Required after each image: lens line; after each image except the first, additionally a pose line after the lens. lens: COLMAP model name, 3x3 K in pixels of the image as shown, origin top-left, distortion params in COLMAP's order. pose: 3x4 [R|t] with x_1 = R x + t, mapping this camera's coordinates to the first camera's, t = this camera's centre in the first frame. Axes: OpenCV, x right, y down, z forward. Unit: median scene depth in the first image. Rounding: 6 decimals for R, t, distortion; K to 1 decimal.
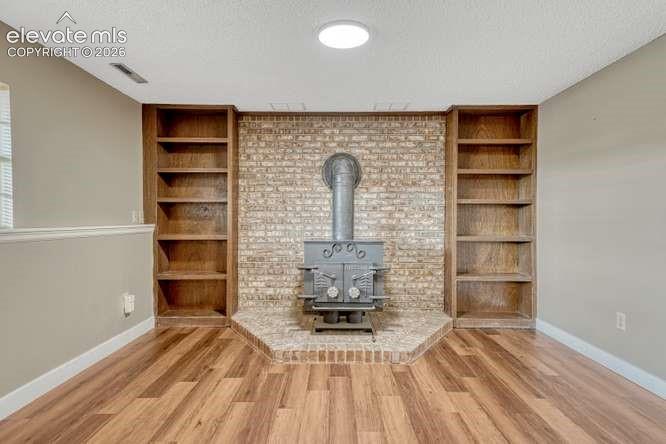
lens RADIAL K [[356.8, 0, 334.6], [0, 356.8, 214.7], [0, 0, 1]] dist [-0.000473, -0.000120]
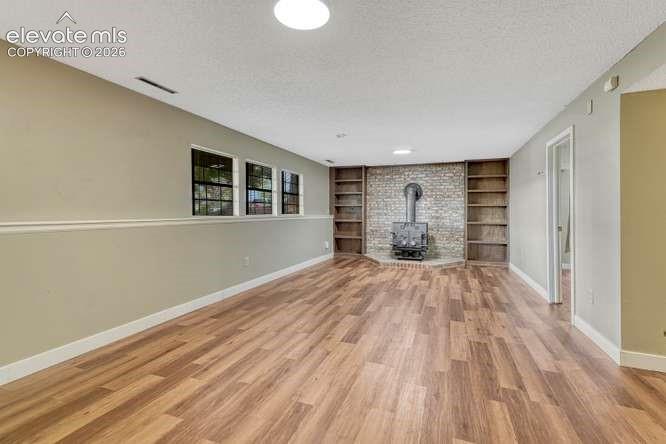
lens RADIAL K [[307.9, 0, 333.4], [0, 307.9, 210.0], [0, 0, 1]] dist [-0.000364, -0.000024]
pose [[0.937058, -0.000429, -0.349174, 0.225551], [-0.000597, 0.999996, -0.002831, -0.002731], [0.349174, 0.002862, 0.937054, -0.943736]]
